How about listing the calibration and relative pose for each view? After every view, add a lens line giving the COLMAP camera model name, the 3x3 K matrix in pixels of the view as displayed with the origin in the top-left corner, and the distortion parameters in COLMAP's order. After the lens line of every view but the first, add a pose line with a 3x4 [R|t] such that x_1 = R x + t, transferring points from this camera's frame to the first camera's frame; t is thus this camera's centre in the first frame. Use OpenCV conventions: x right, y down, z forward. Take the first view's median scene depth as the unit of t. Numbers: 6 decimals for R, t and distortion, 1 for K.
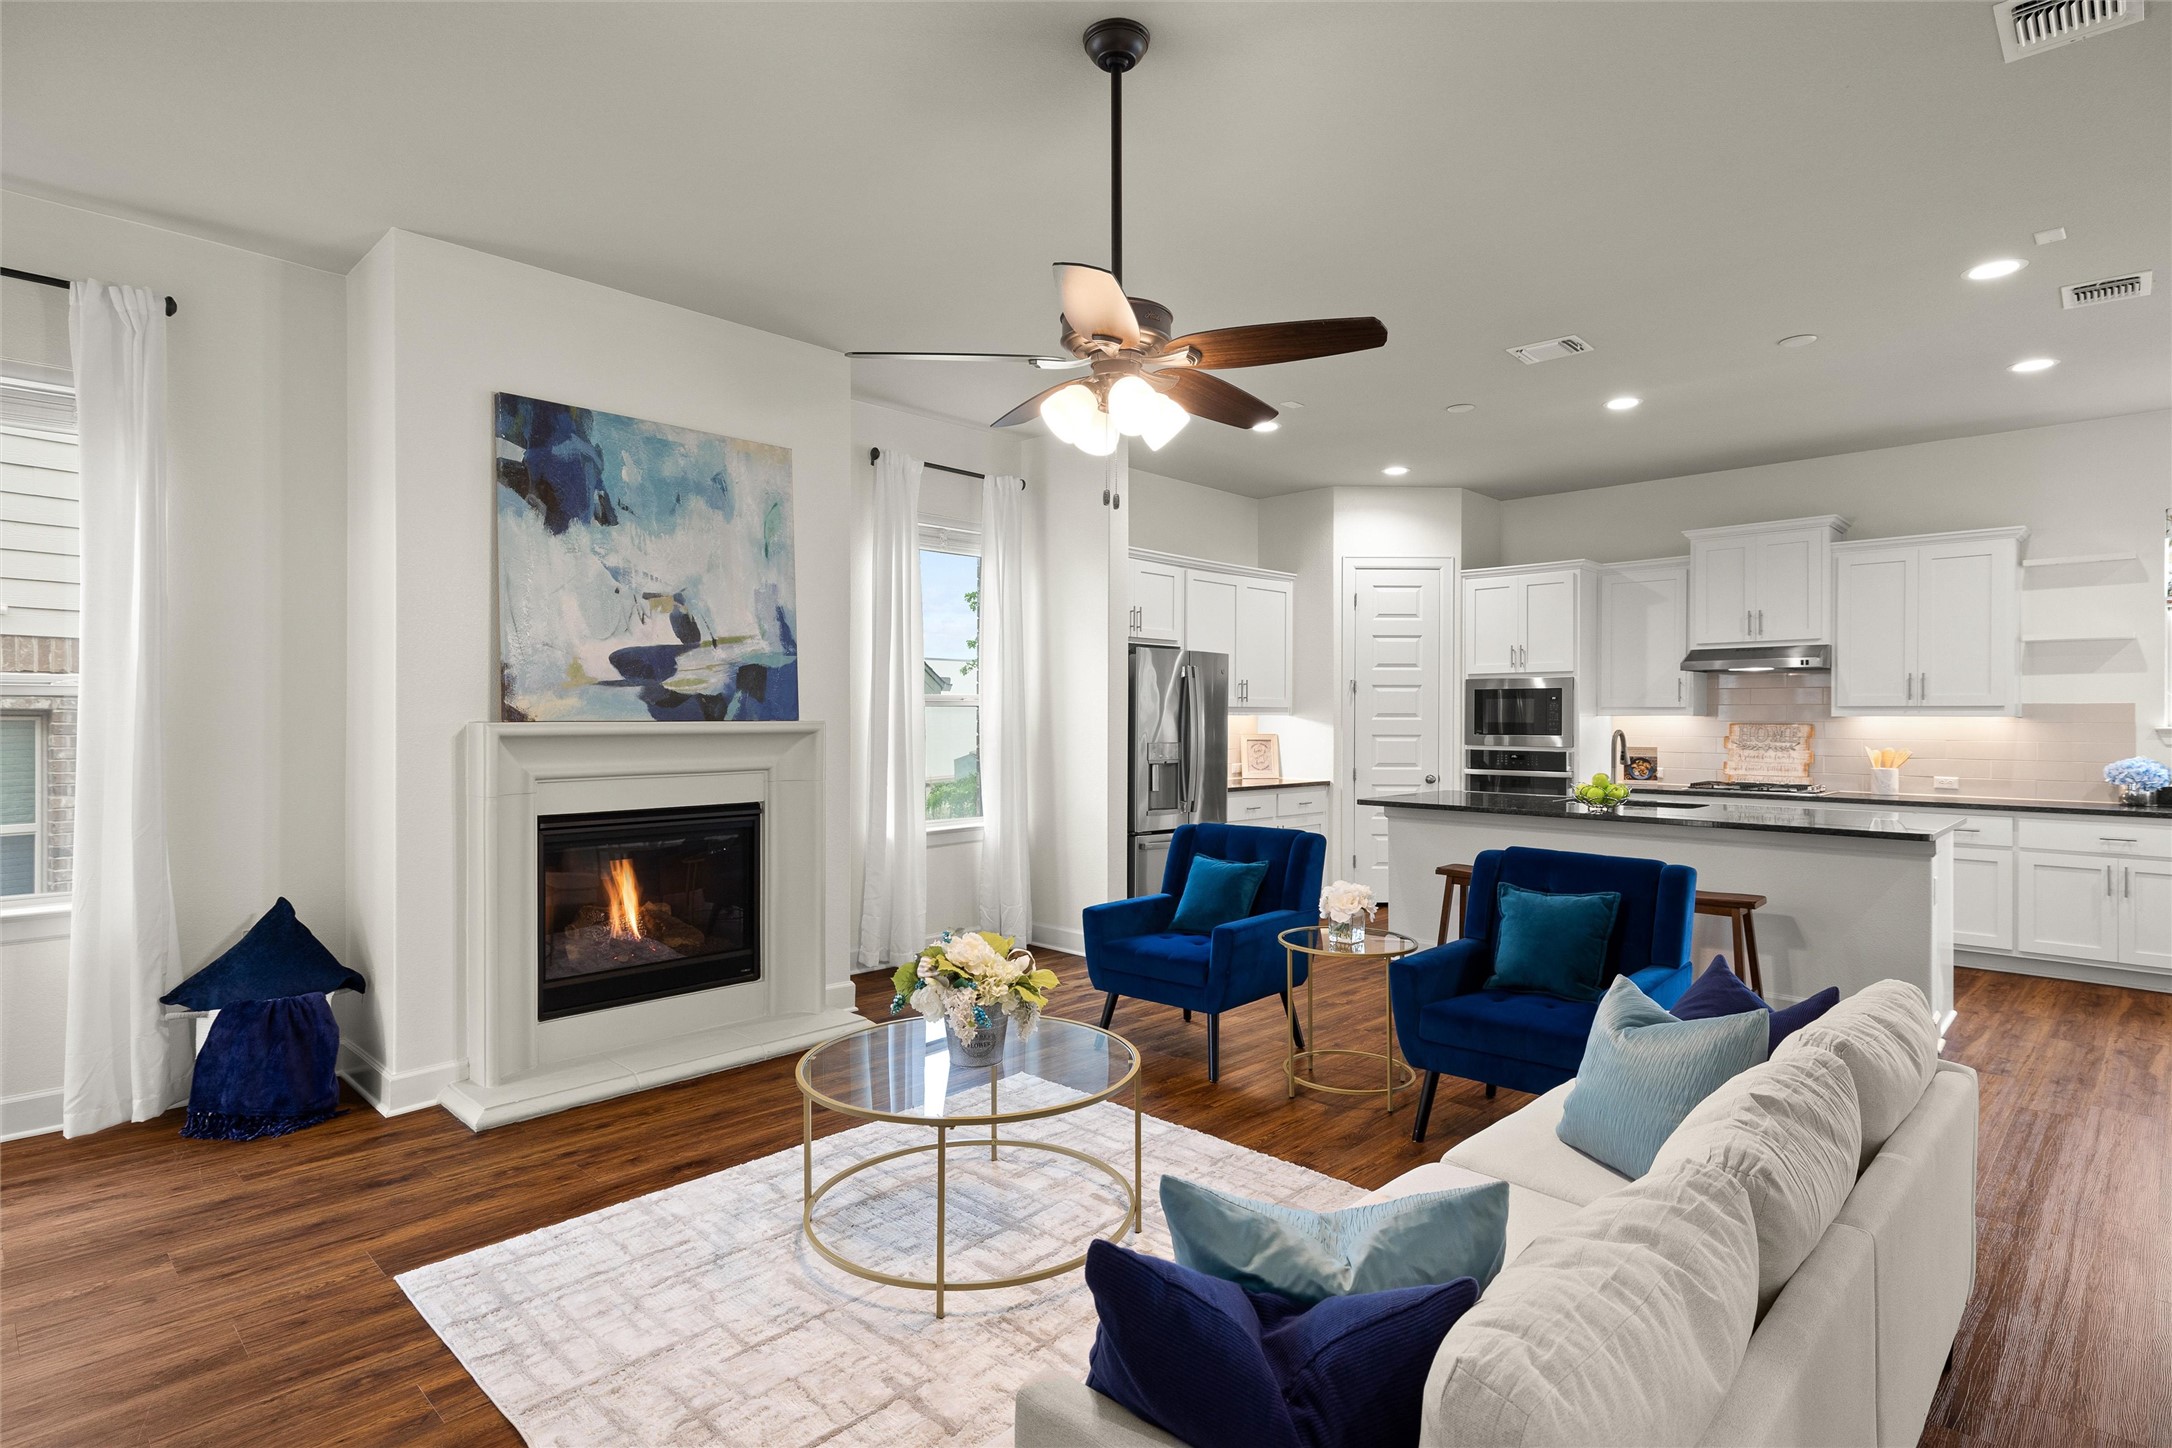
lens RADIAL K [[1103.0, 0, 1080.8], [0, 1103.0, 717.7], [0, 0, 1]] dist [0.004213, 0.001746]
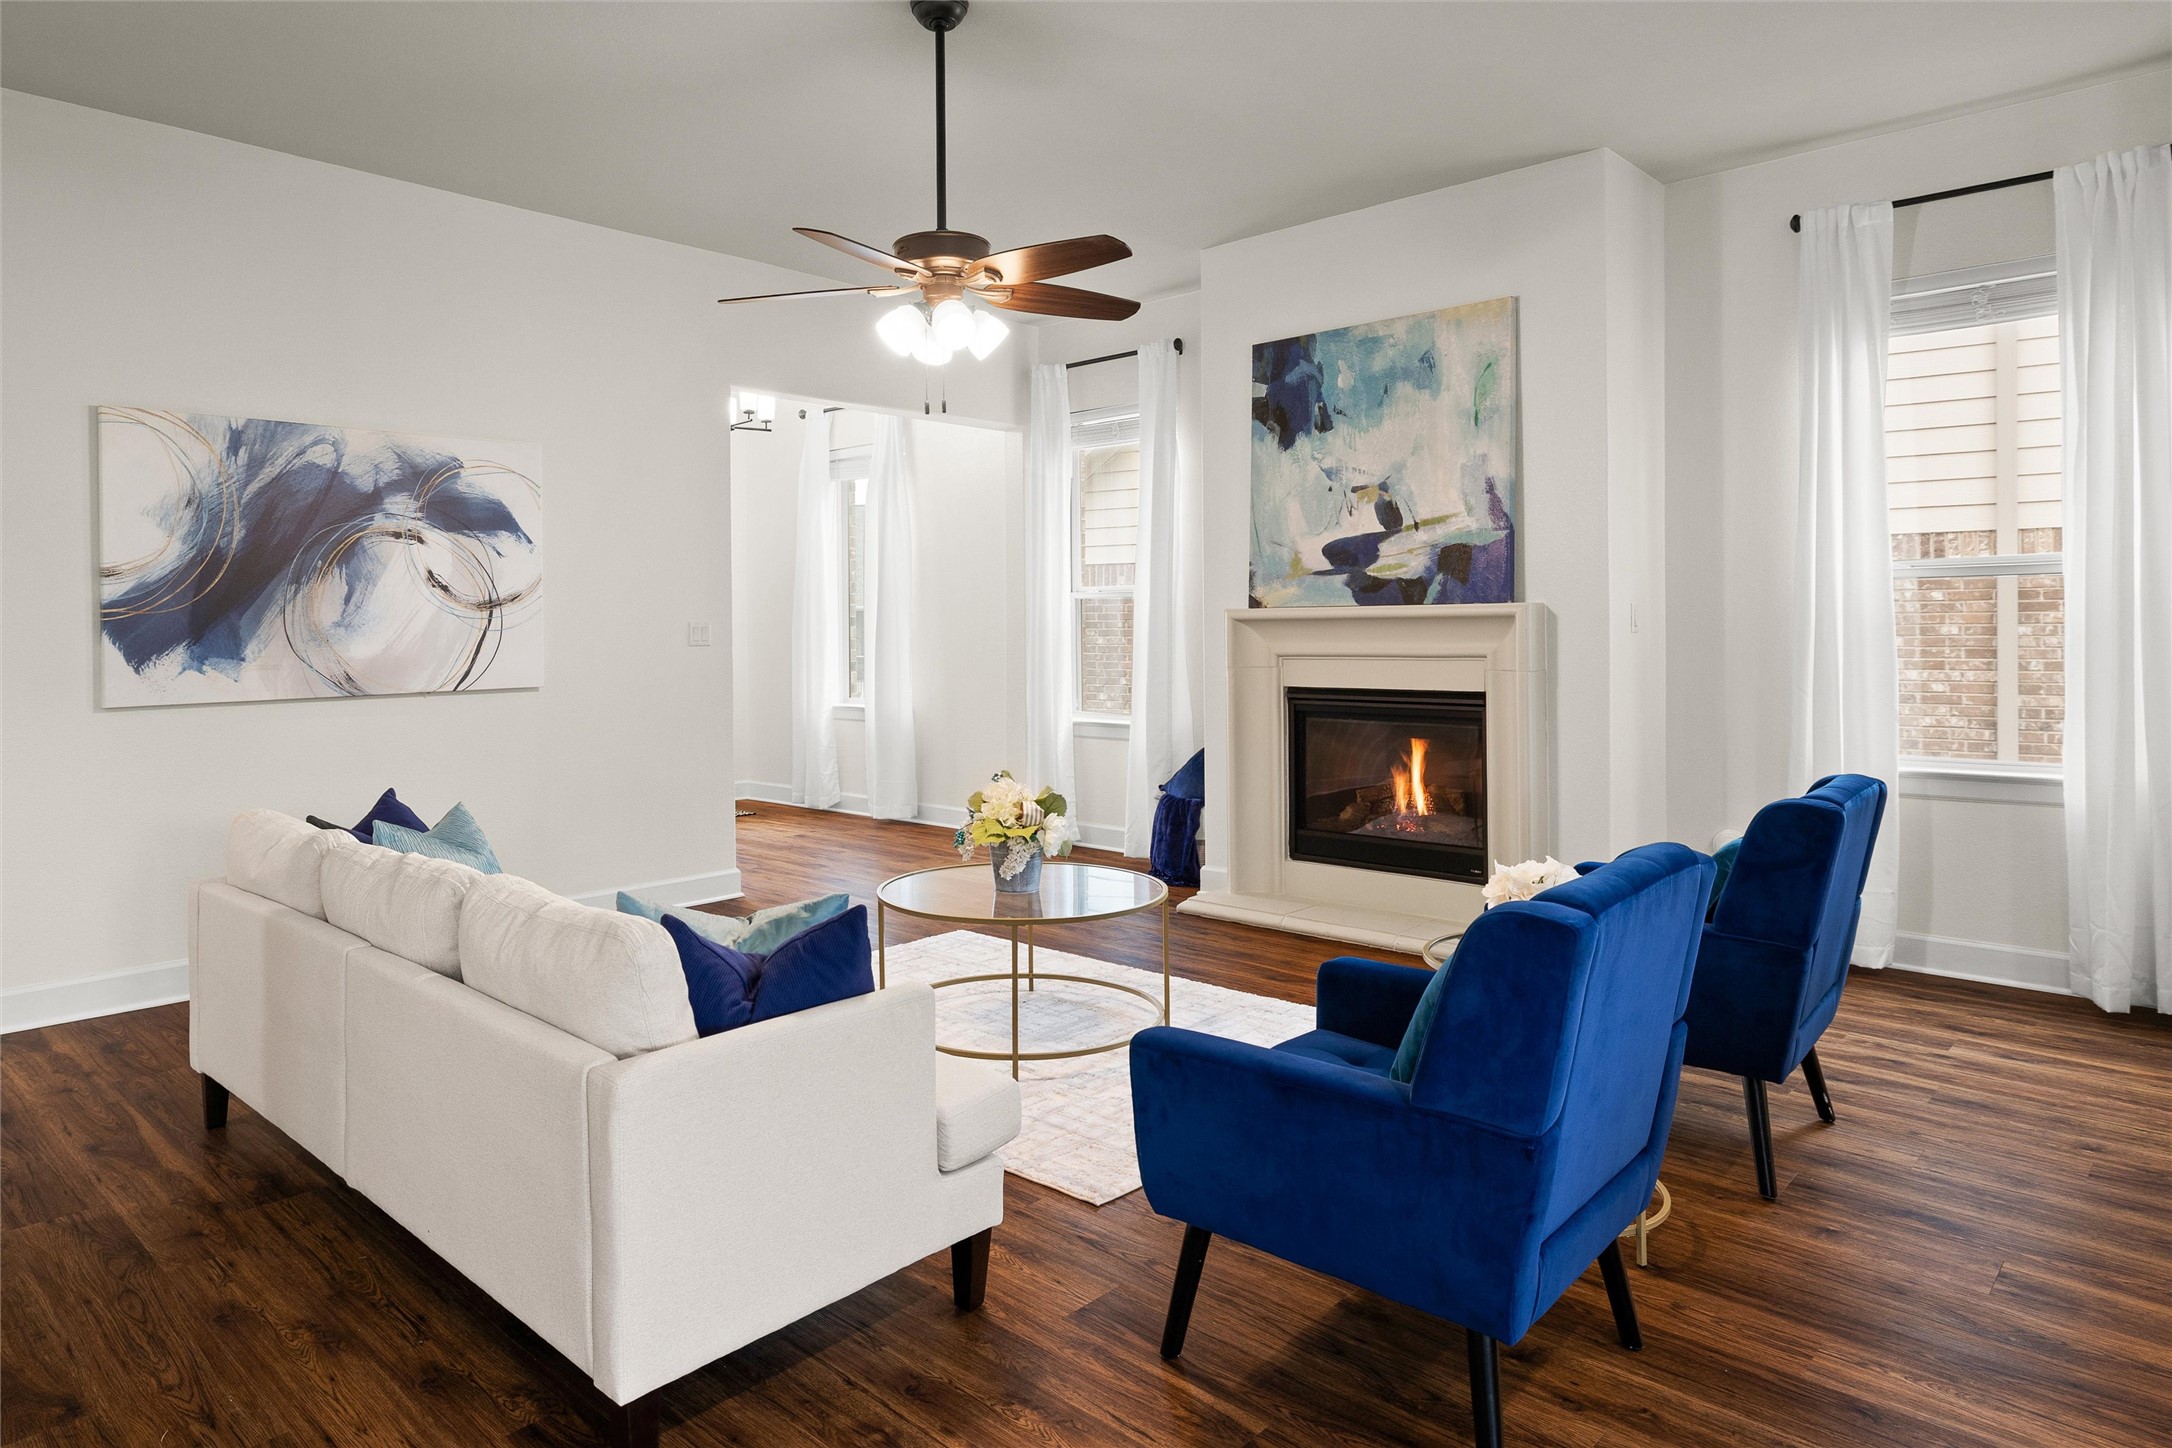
lens RADIAL K [[1298.5, 0, 1031.3], [0, 1298.5, 624.3], [0, 0, 1]] dist [0.007277, 0.003014]
pose [[0.014408, -0.004463, -0.999886, 0.800751], [0.008007, 0.999958, -0.004348, 0.021959], [0.999864, -0.007943, 0.014443, 0.617675]]
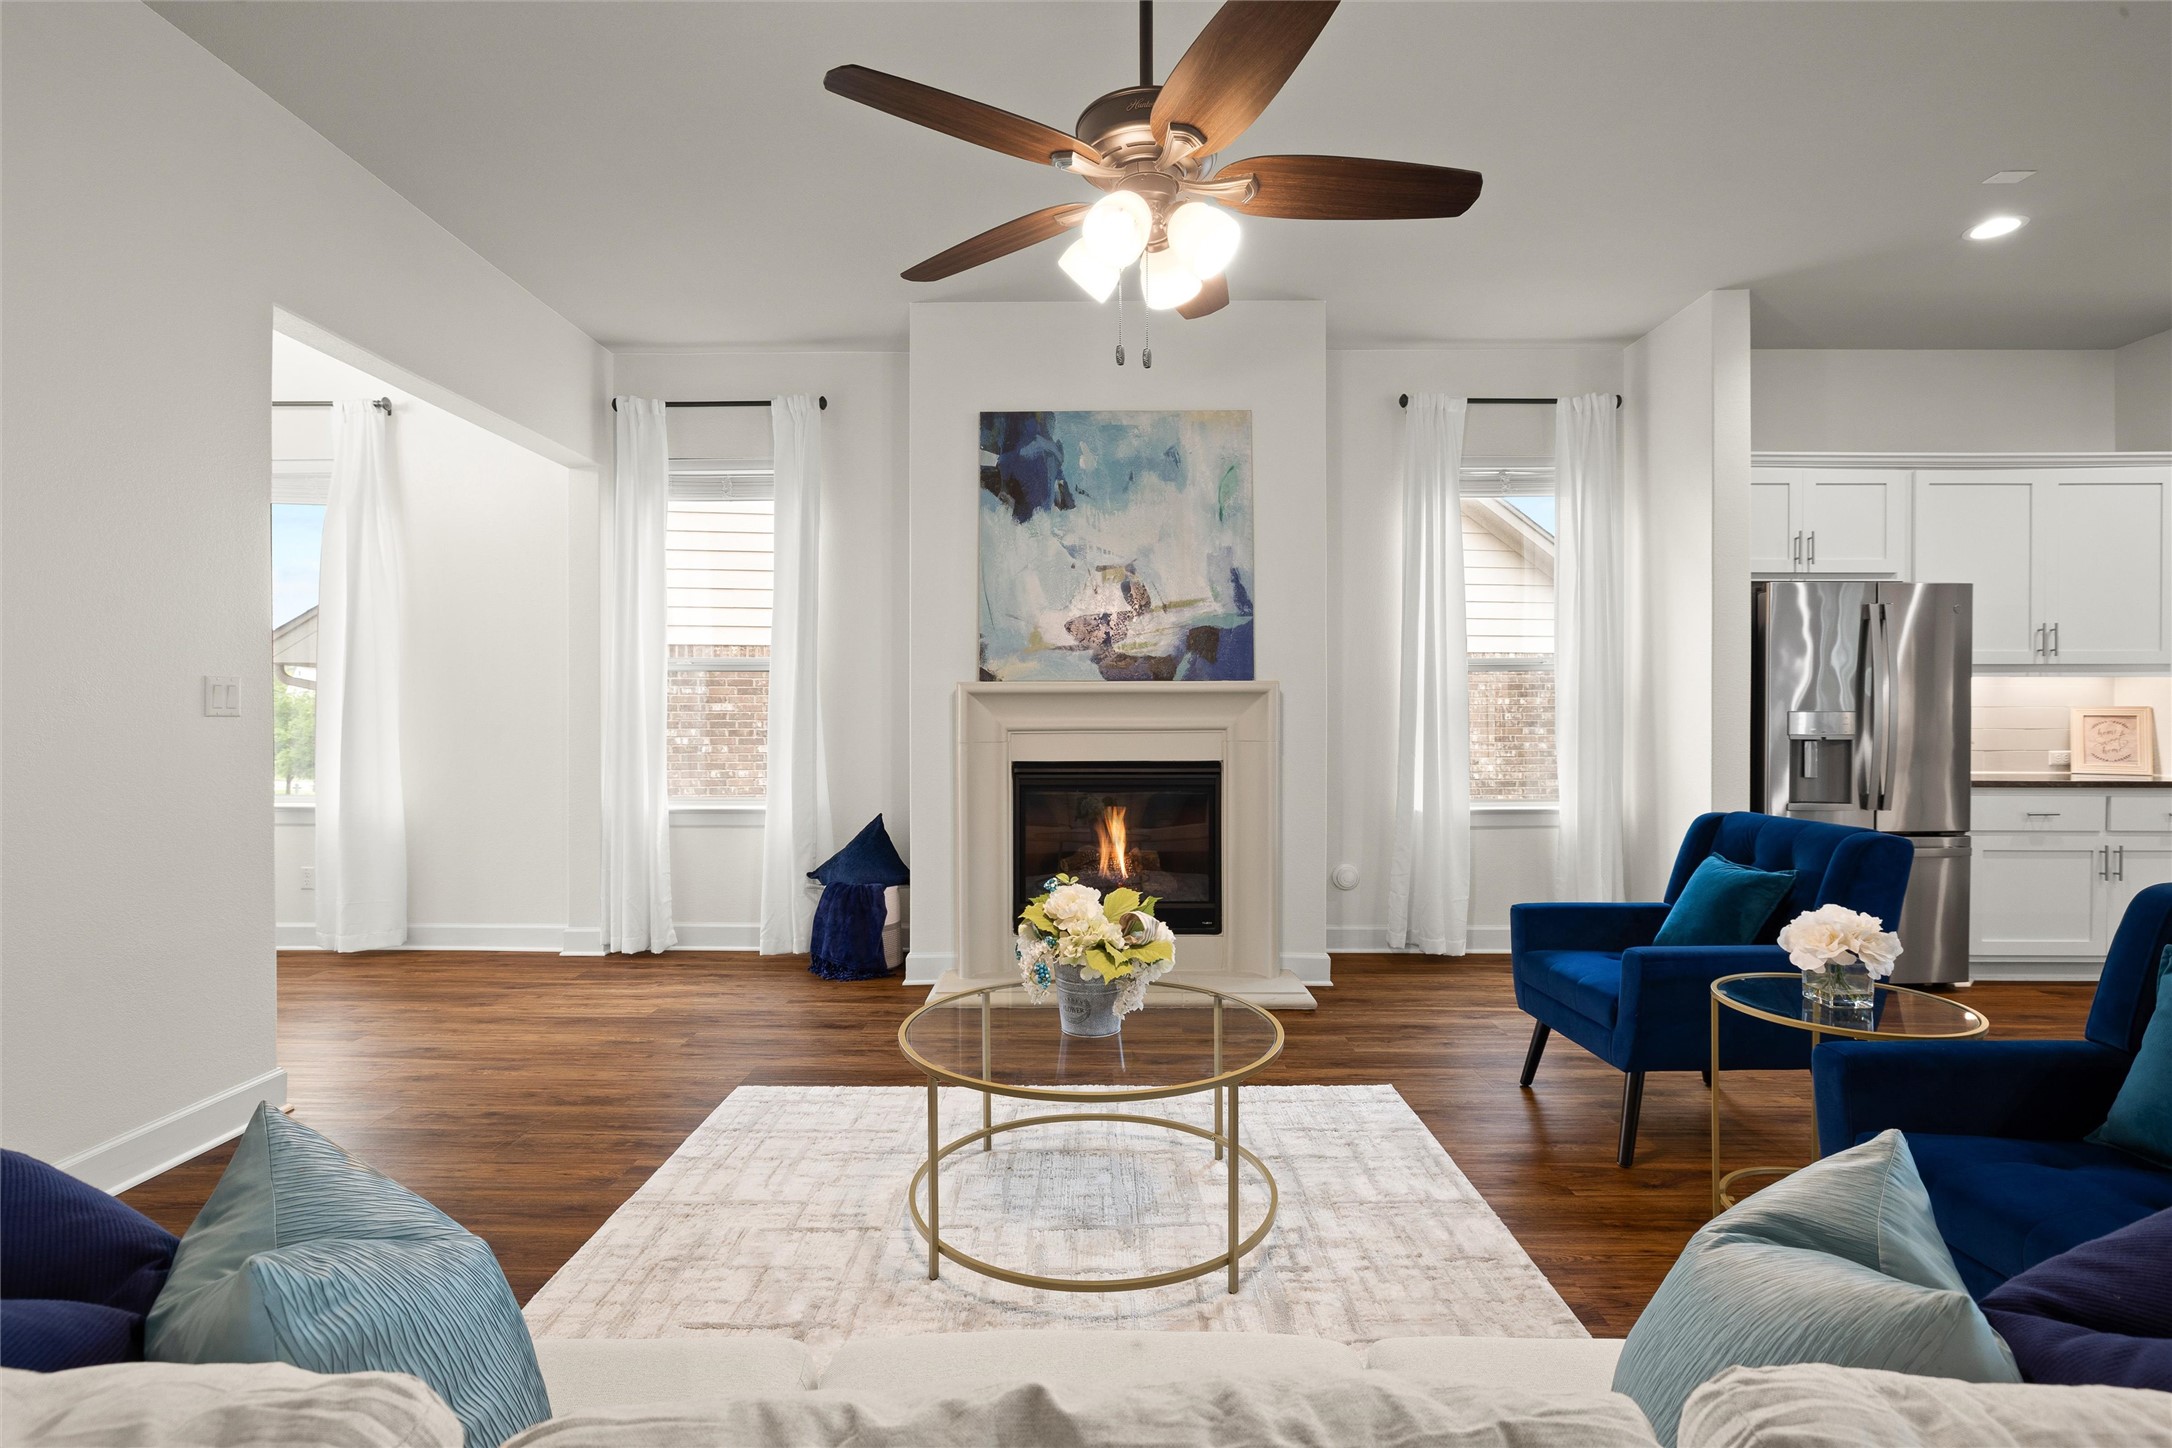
lens RADIAL K [[1000.3, 0, 1086.0], [0, 1000.3, 724.0], [0, 0, 1]] dist [-0.009548, -0.000132]
pose [[0.688996, 0.000997, -0.724765, 0.301664], [0.001414, 0.999995, 0.002720, 0.039888], [0.724764, -0.002899, 0.688991, 0.275503]]
